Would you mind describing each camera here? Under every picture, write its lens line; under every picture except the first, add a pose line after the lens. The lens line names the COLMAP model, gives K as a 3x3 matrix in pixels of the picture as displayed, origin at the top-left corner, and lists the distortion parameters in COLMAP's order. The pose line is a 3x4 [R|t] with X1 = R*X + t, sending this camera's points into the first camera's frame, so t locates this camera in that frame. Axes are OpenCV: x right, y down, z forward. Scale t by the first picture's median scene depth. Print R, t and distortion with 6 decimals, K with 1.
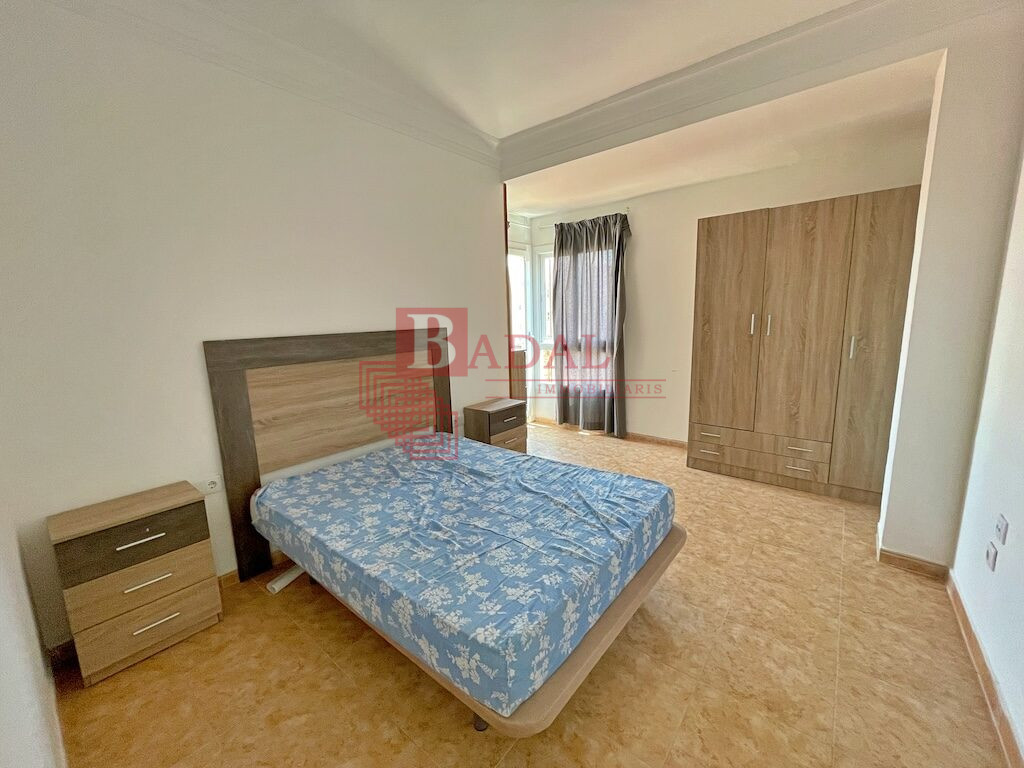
lens RADIAL K [[414.6, 0, 512.0], [0, 414.6, 384.0], [0, 0, 1]] dist [-0.002866, 0.000323]
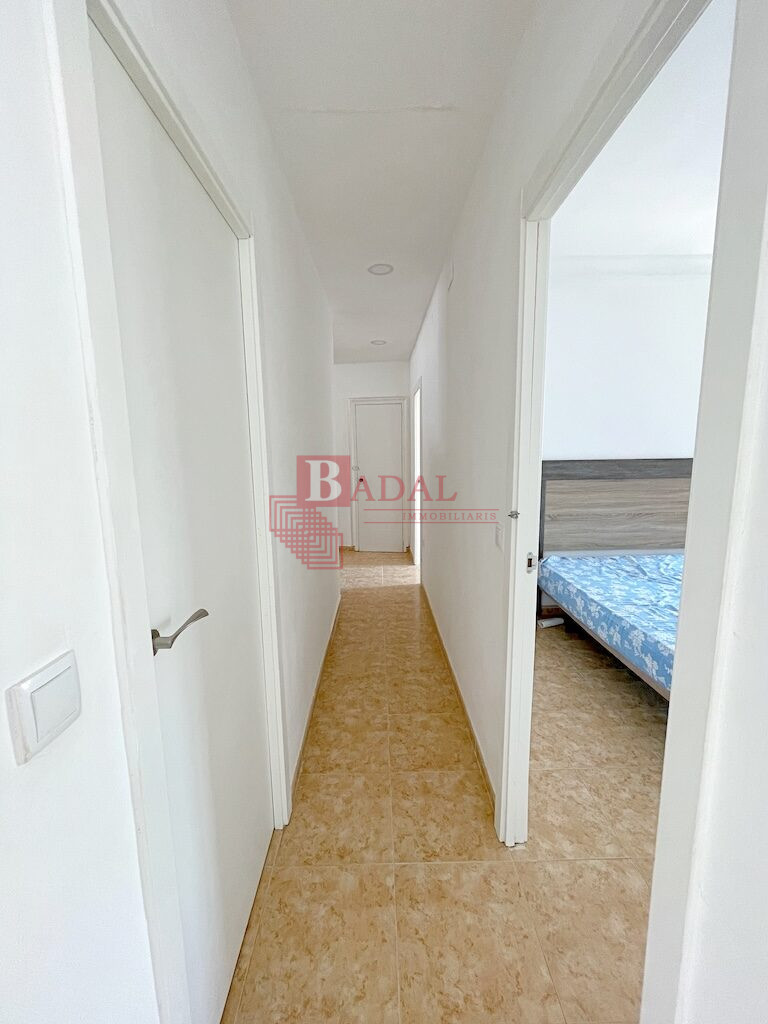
lens RADIAL K [[414.6, 0, 384.0], [0, 414.6, 512.0], [0, 0, 1]] dist [-0.002866, 0.000323]
pose [[0.648143, 0.129798, -0.750375, 0.164862], [-0.130151, 0.989750, 0.058785, 0.083370], [0.750314, 0.059561, 0.658393, -0.554603]]
